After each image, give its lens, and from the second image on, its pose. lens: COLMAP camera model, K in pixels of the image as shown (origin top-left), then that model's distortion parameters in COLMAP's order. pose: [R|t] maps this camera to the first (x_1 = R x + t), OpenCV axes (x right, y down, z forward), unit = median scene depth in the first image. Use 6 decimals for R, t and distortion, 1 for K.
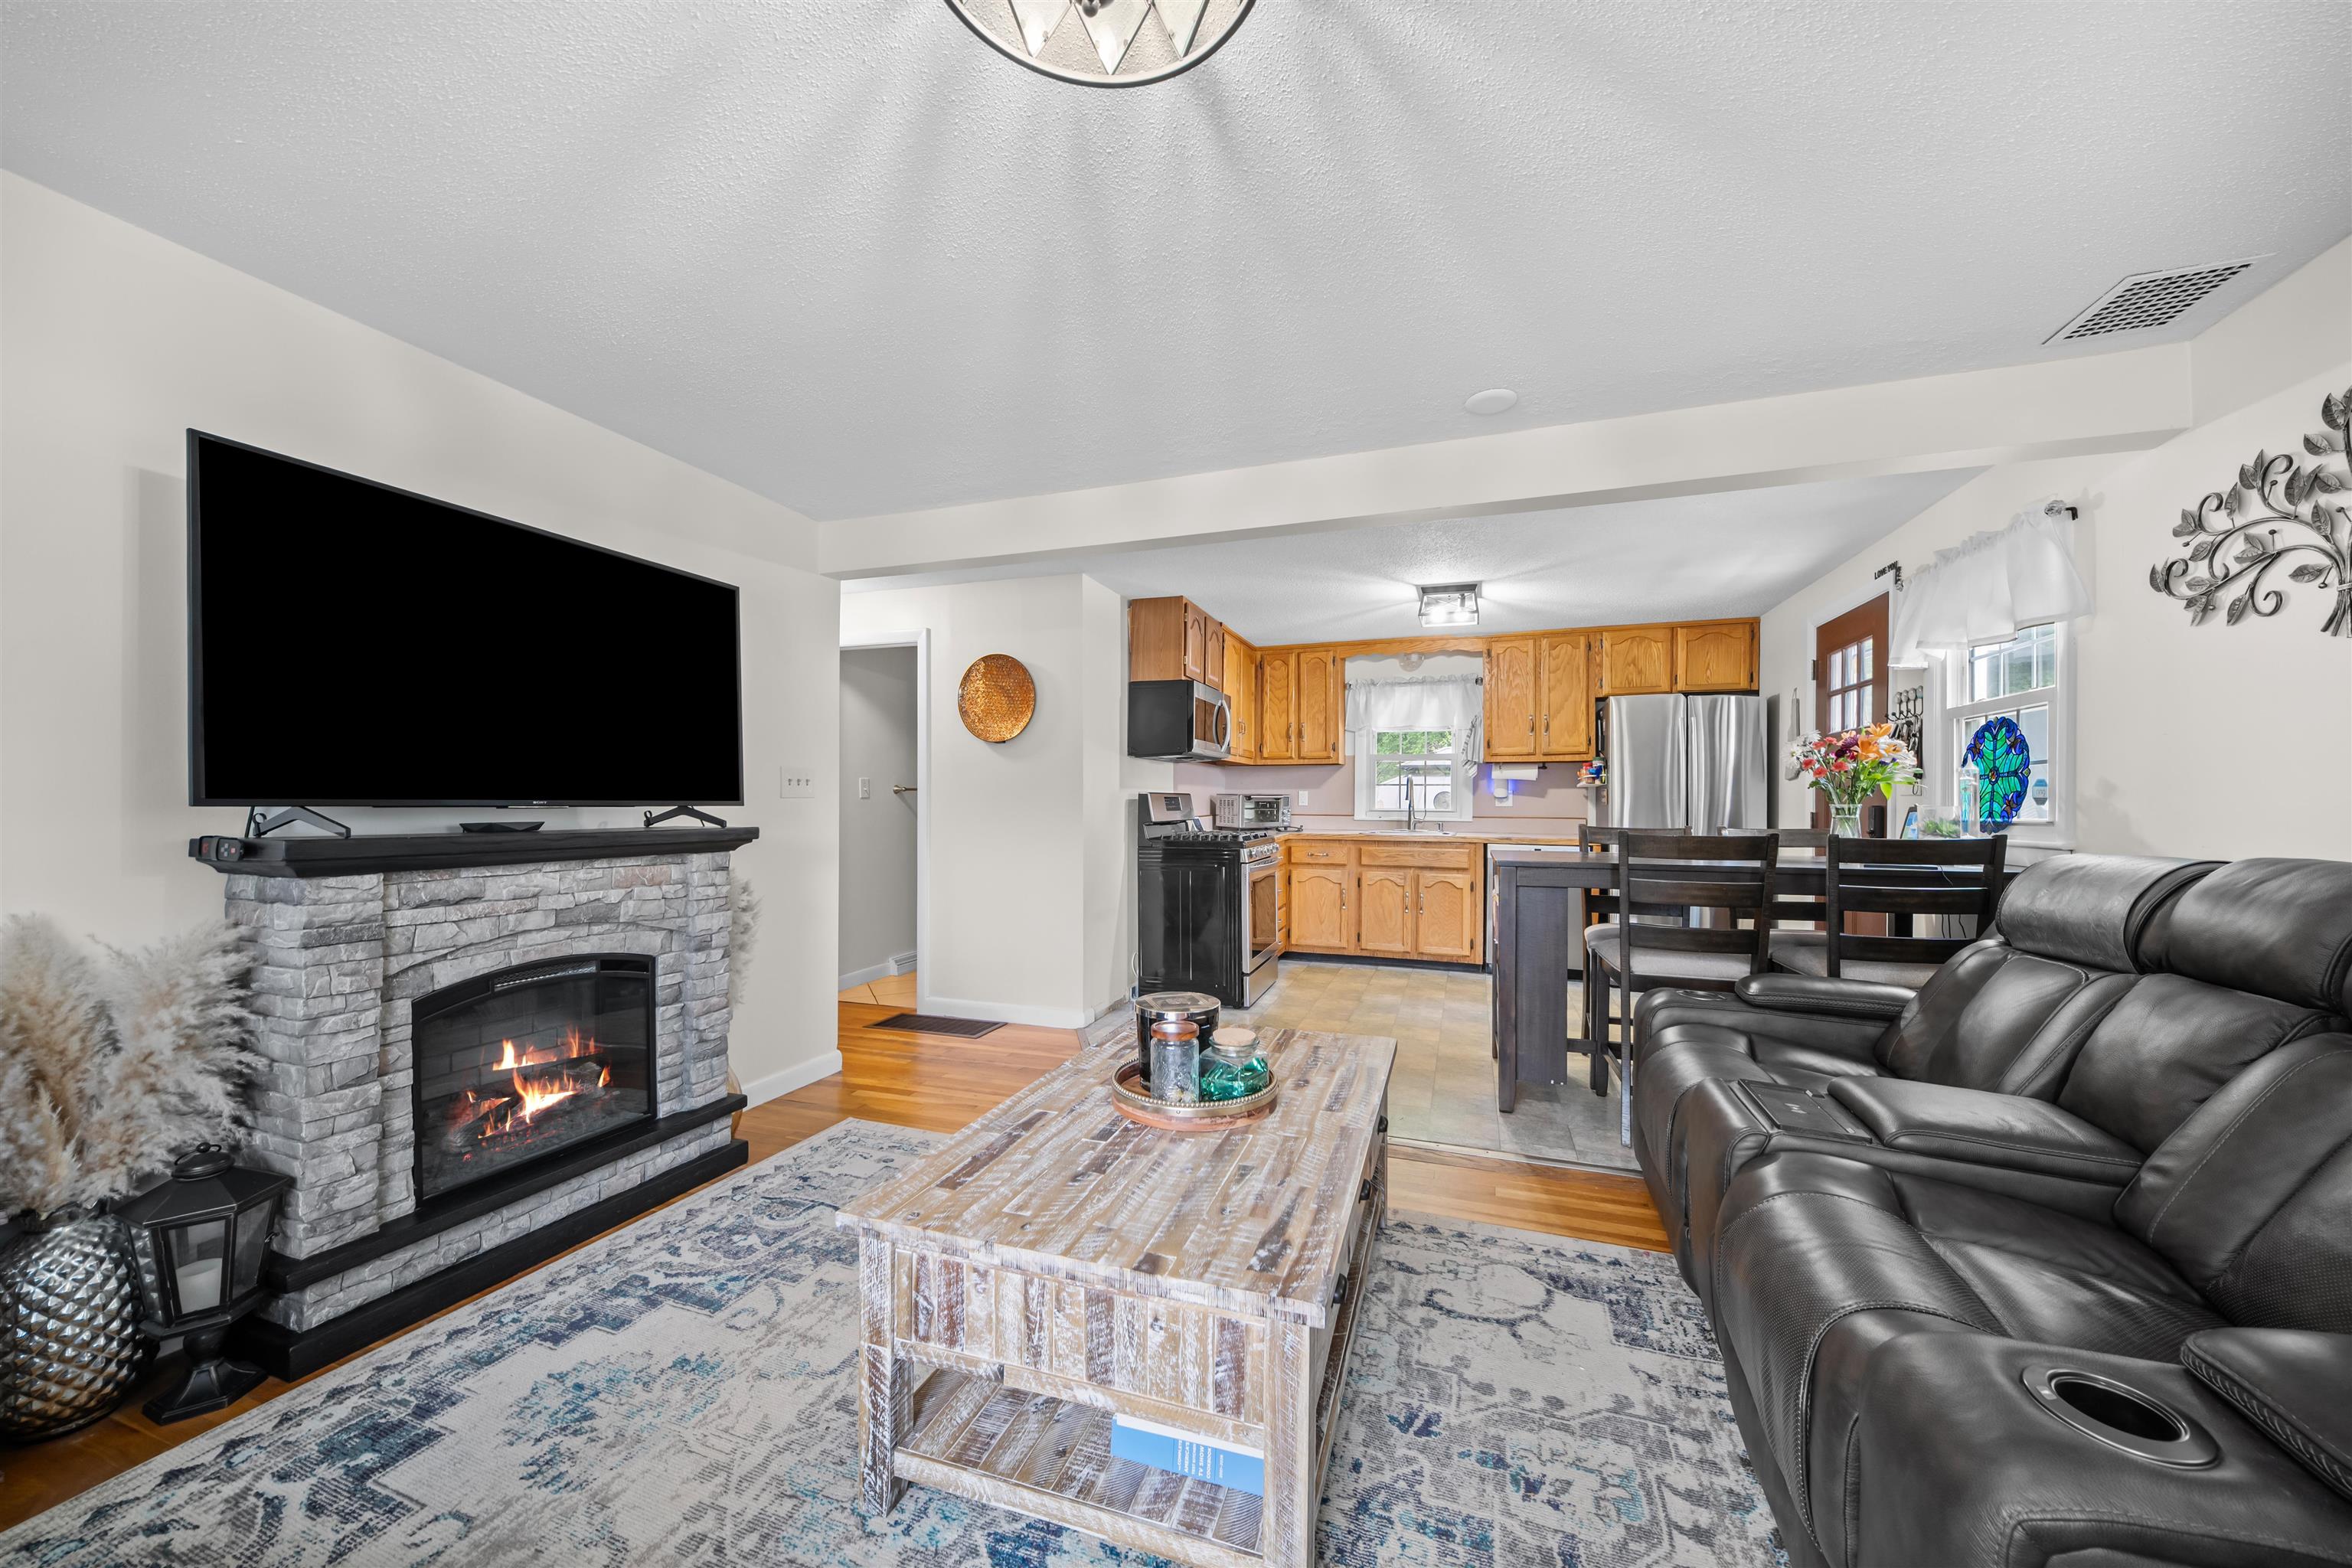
lens RADIAL K [[813.6, 0, 1168.4], [0, 813.6, 807.9], [0, 0, 1]] dist [-0.002960, -0.000436]
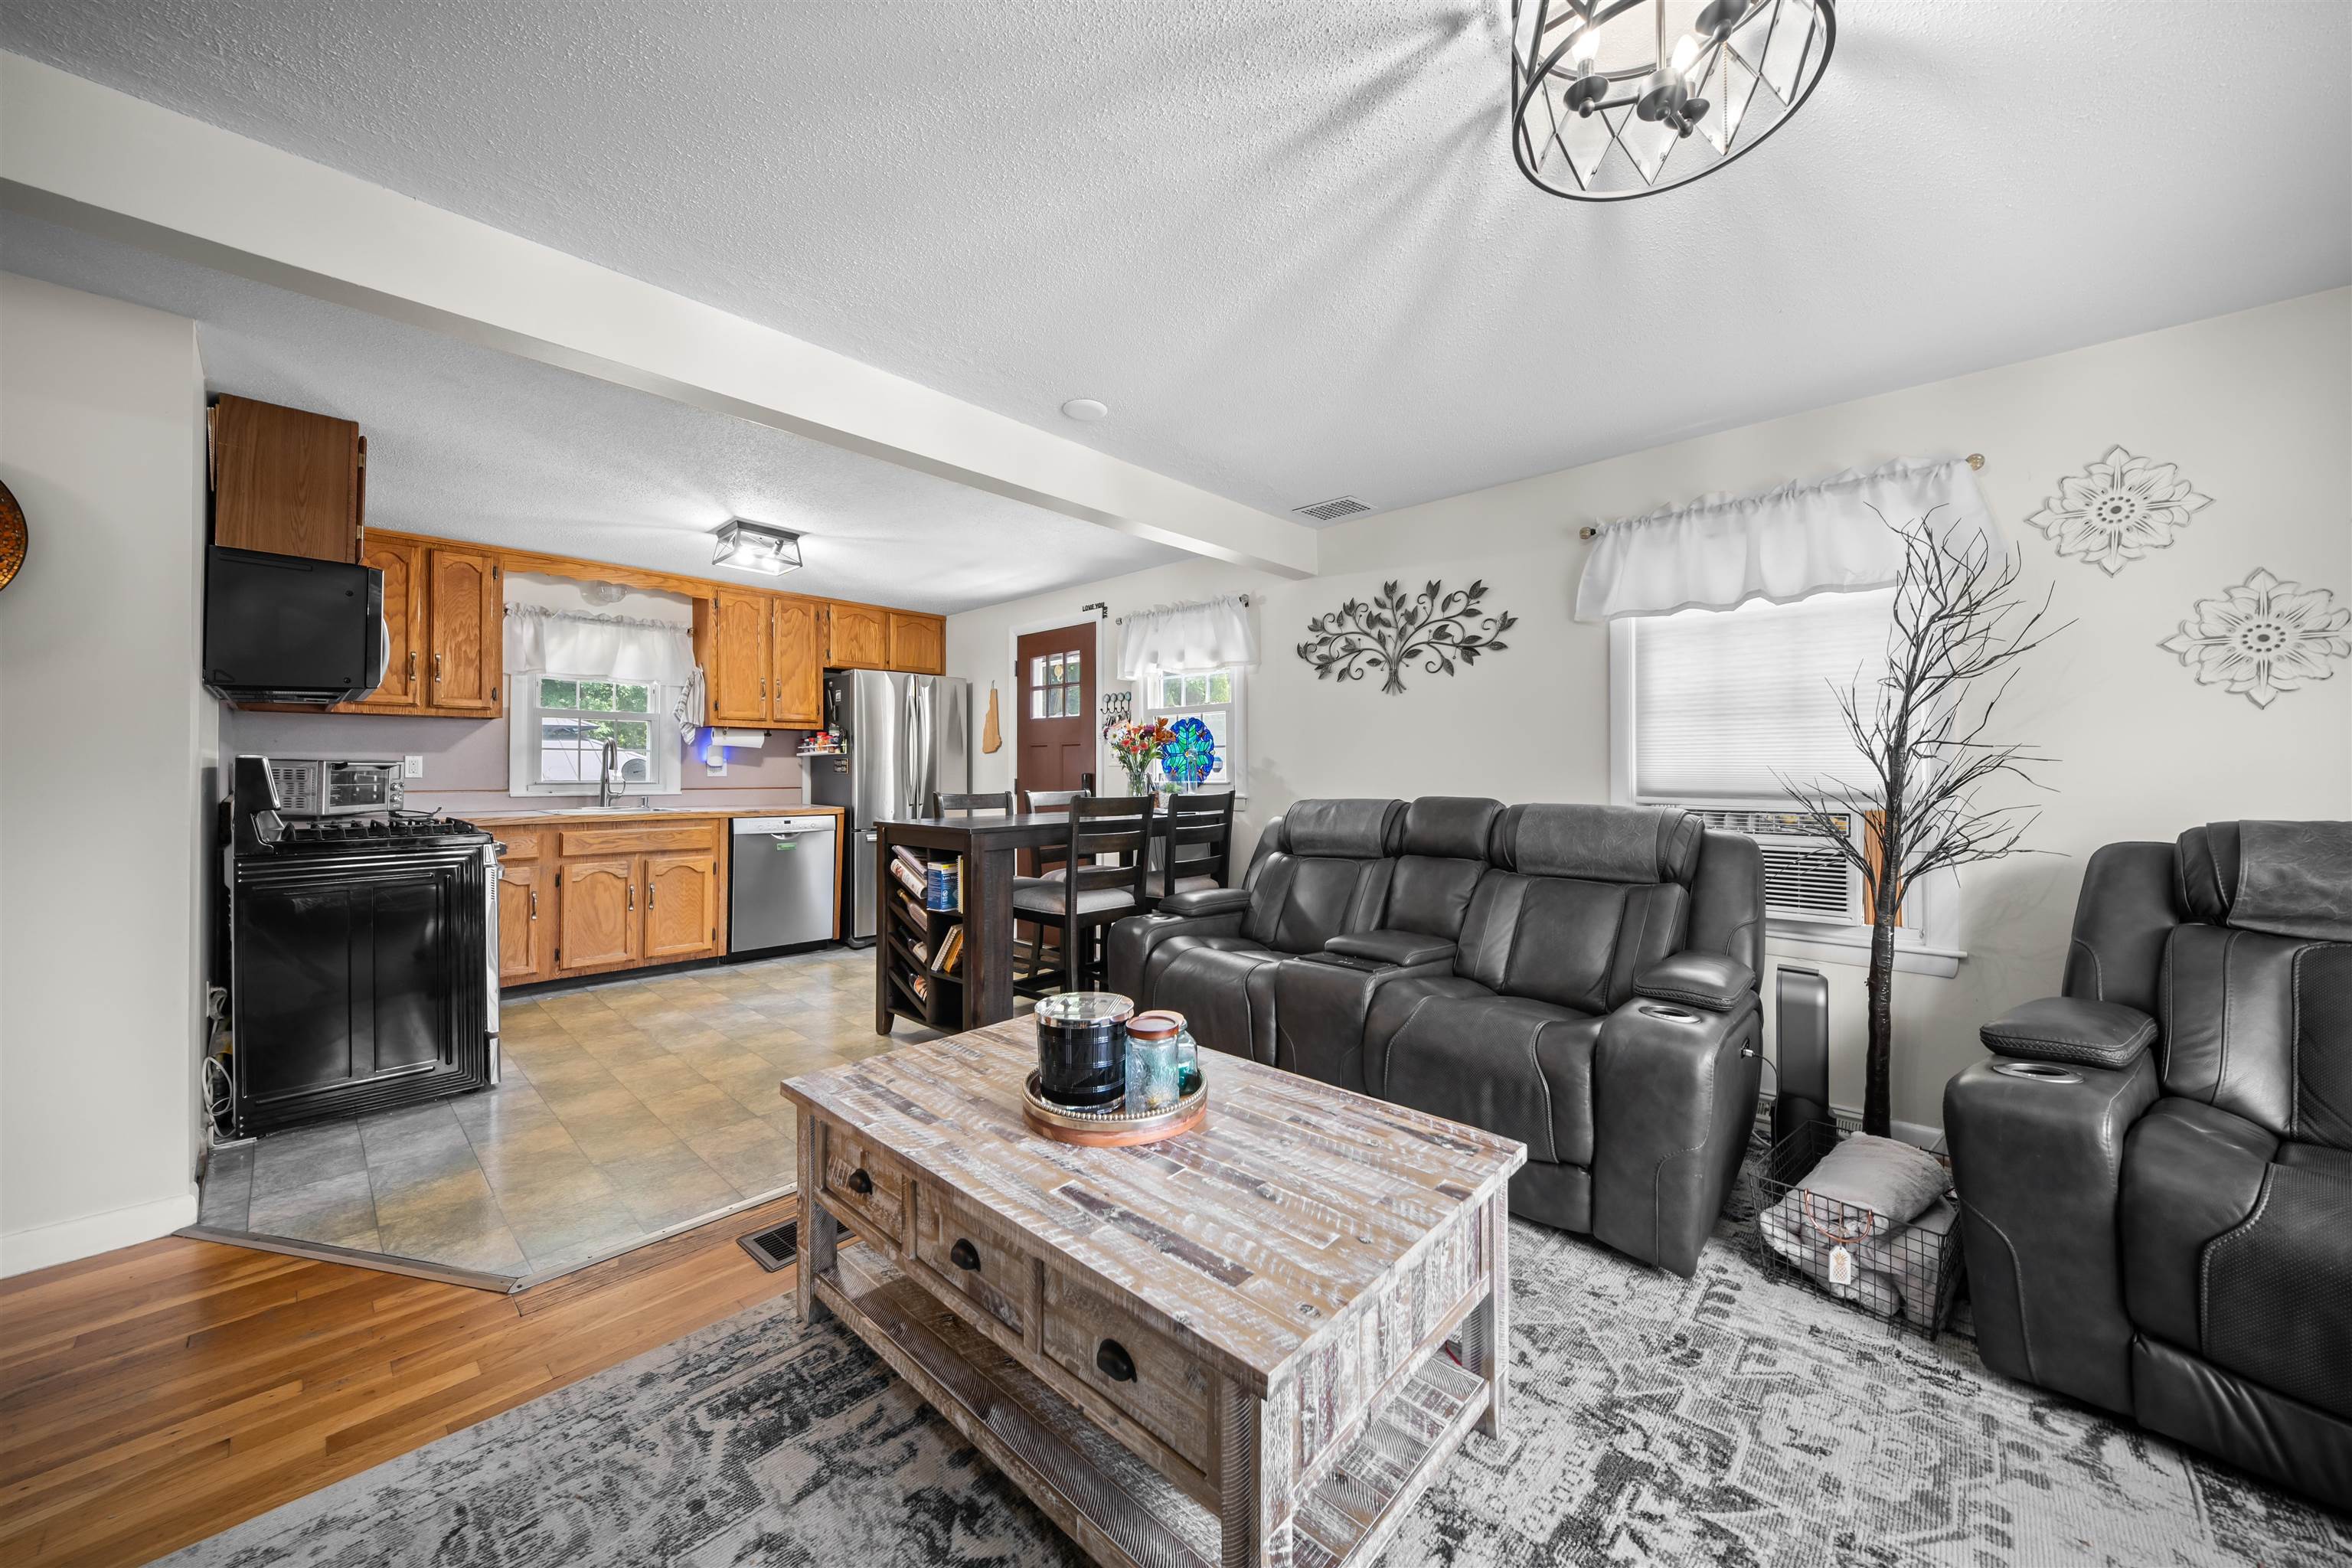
lens RADIAL K [[848.4, 0, 1160.0], [0, 848.4, 768.3], [0, 0, 1]] dist [0.011498, -0.009466]
pose [[0.411733, -0.000665, 0.911304, -0.636698], [0.008682, 0.999957, -0.003193, -0.008594], [-0.911263, 0.009227, 0.411721, 0.451466]]
